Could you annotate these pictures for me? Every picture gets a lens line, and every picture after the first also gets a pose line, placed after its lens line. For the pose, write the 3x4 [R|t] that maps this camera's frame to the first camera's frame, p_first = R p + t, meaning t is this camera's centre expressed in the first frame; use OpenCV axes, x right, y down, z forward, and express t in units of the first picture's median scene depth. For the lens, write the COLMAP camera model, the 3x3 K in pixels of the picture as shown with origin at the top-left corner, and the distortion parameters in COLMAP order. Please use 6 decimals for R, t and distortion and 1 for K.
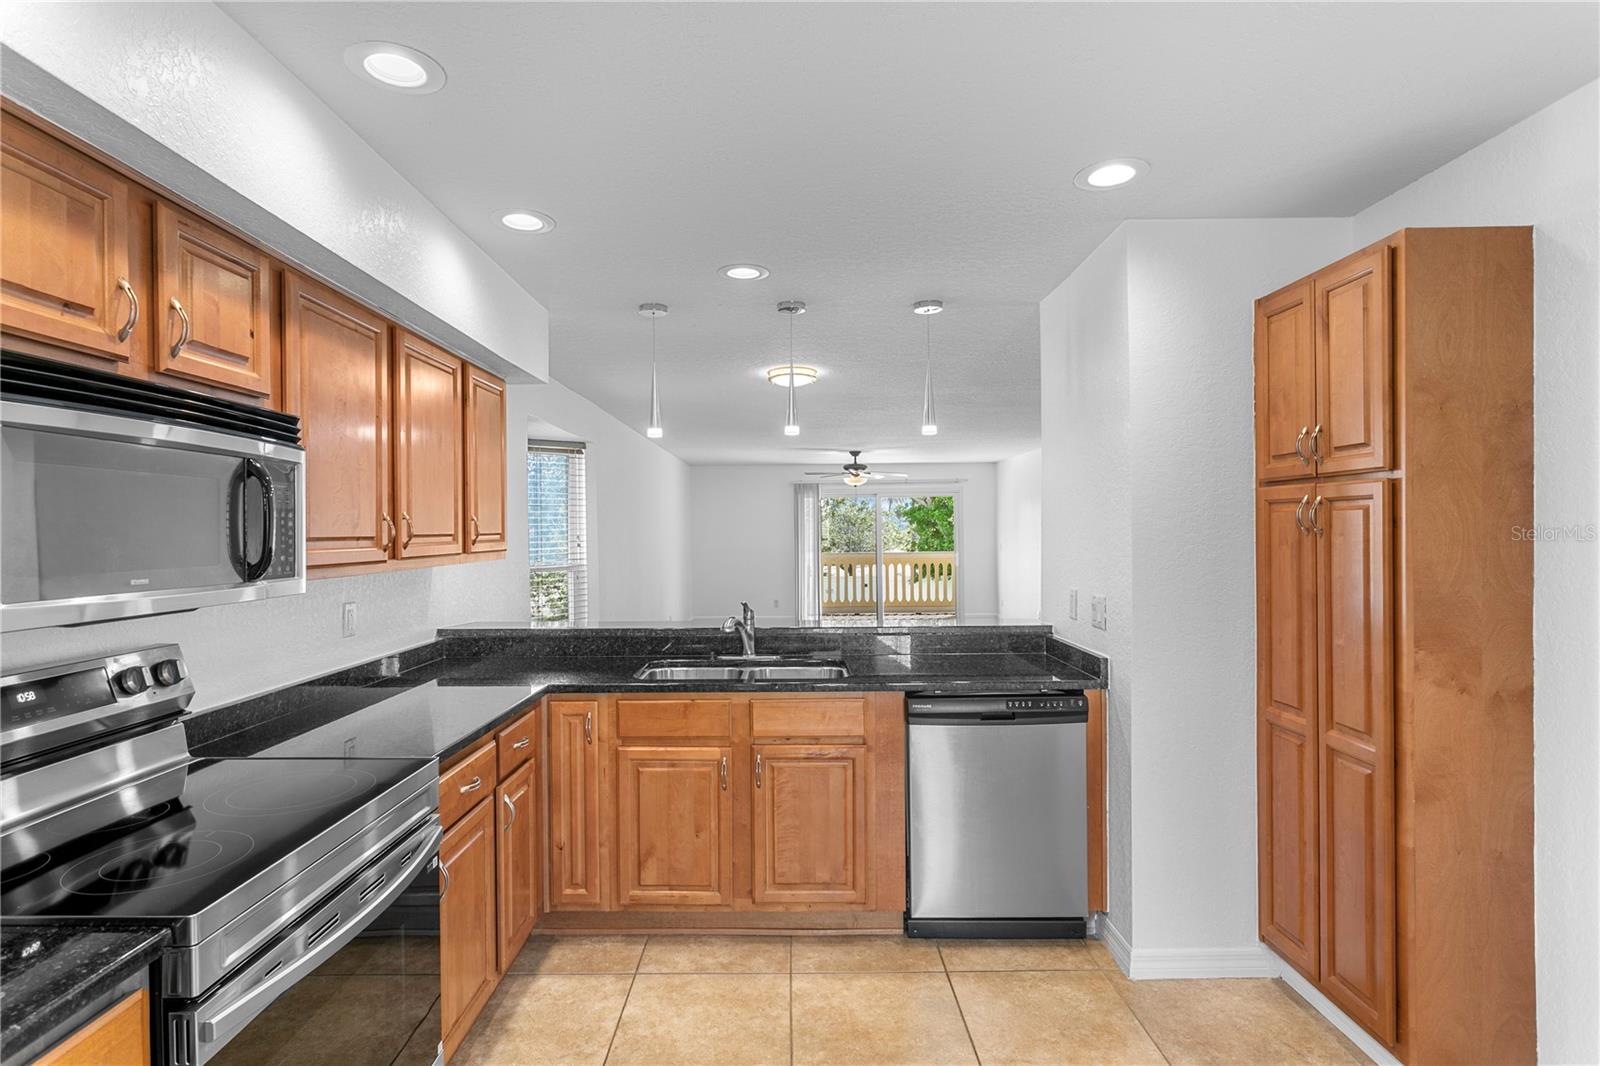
lens RADIAL K [[811.4, 0, 776.5], [0, 811.4, 538.0], [0, 0, 1]] dist [-0.007015, 0.001370]
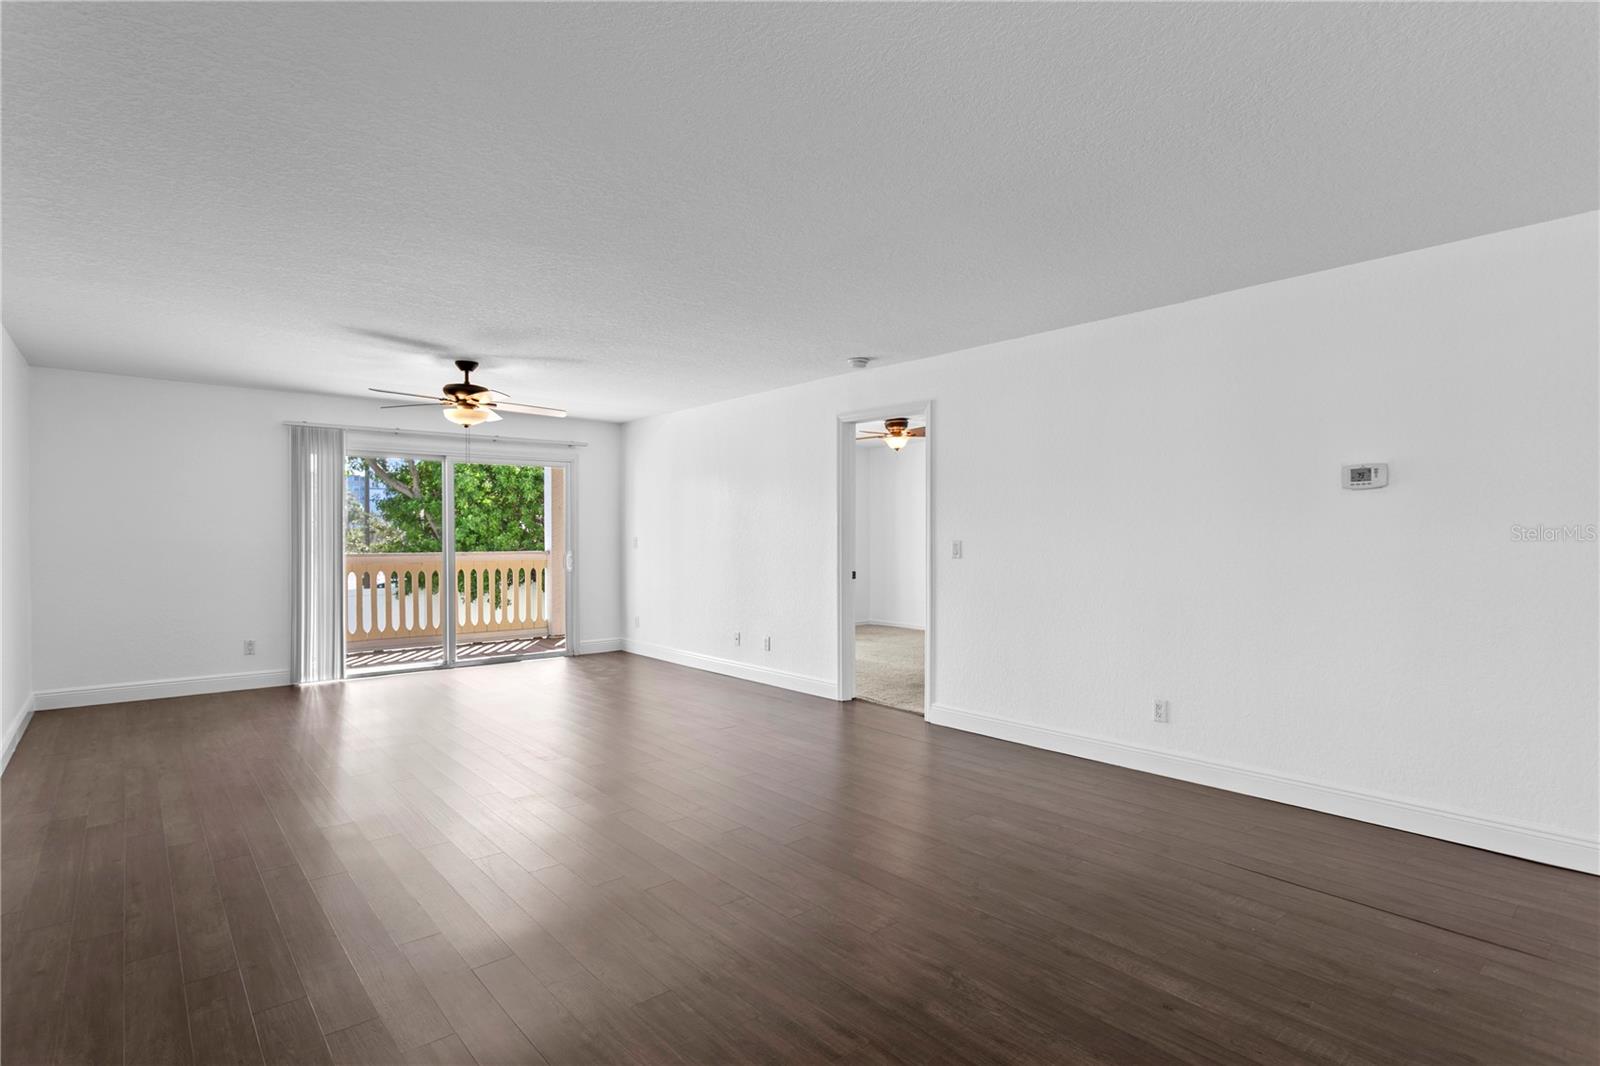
lens RADIAL K [[811.4, 0, 789.6], [0, 811.4, 548.3], [0, 0, 1]] dist [-0.007015, 0.001370]
pose [[0.764347, 0.005109, 0.644785, -0.322082], [-0.007787, 0.999969, 0.001307, 0.055388], [-0.644758, -0.006020, 0.764363, 1.672437]]
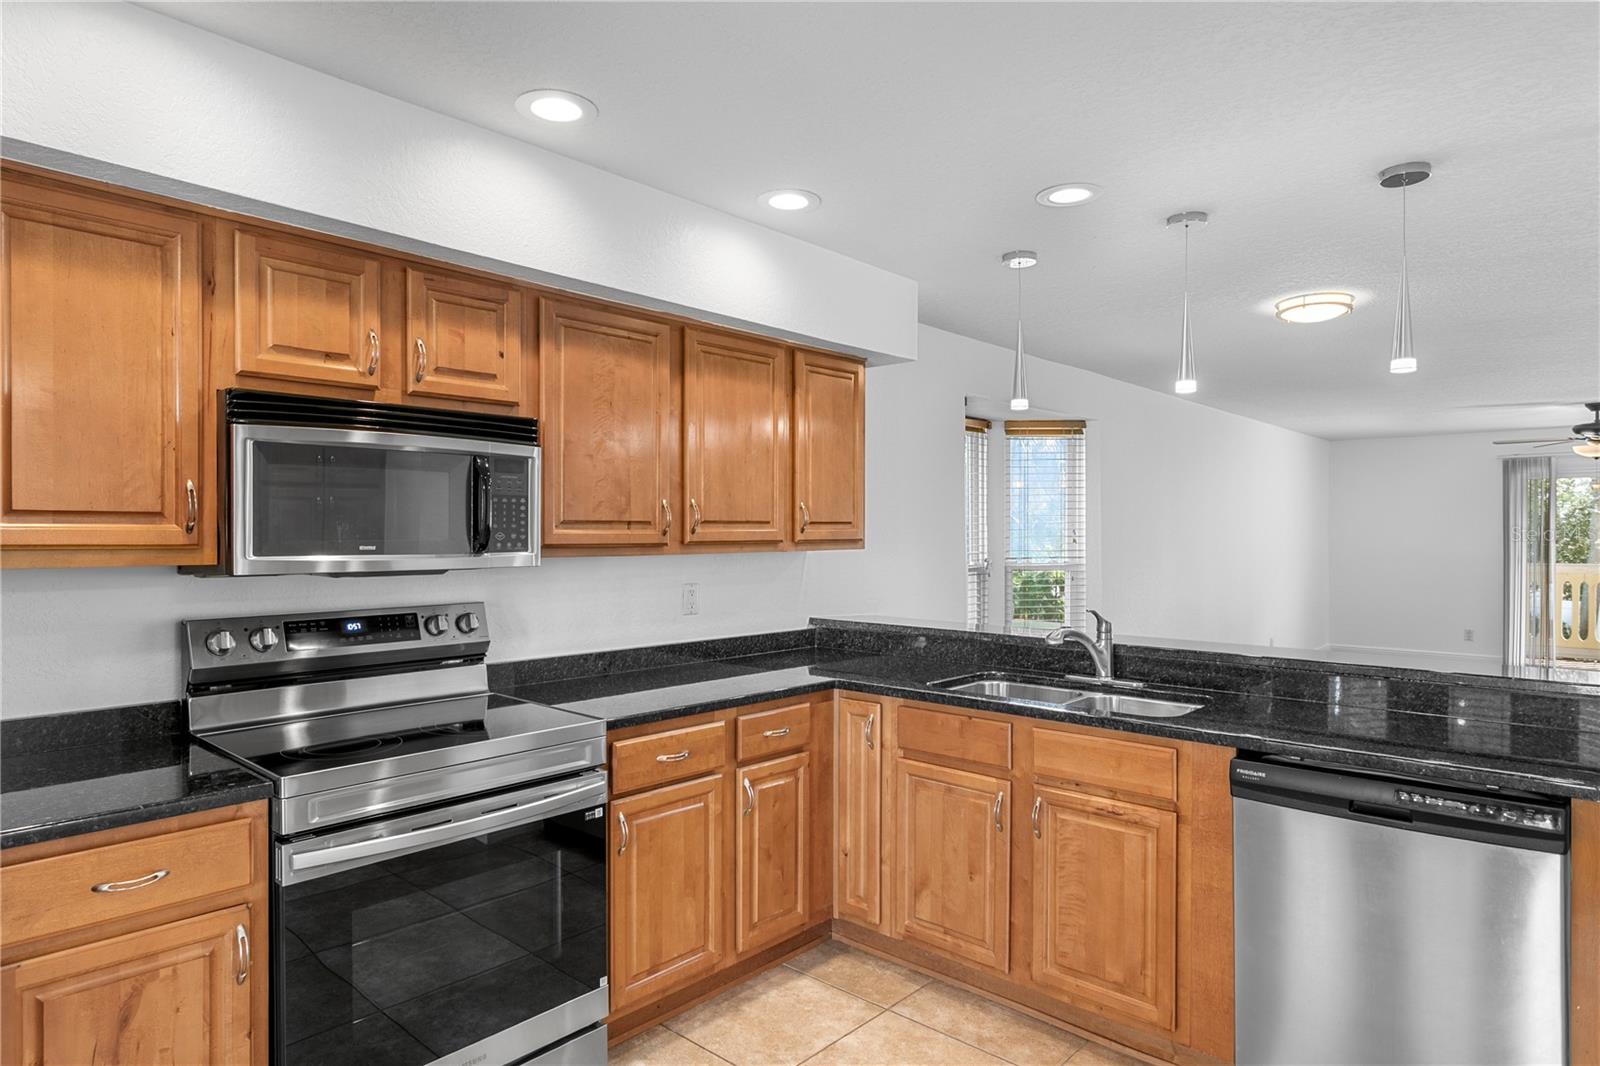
lens RADIAL K [[921.7, 0, 776.3], [0, 921.7, 541.7], [0, 0, 1]] dist [-0.009214, 0.006205]
pose [[0.740939, 0.015565, -0.671392, 0.391882], [-0.012550, 0.999878, 0.009330, 0.009835], [0.671455, 0.001513, 0.741044, 0.150959]]
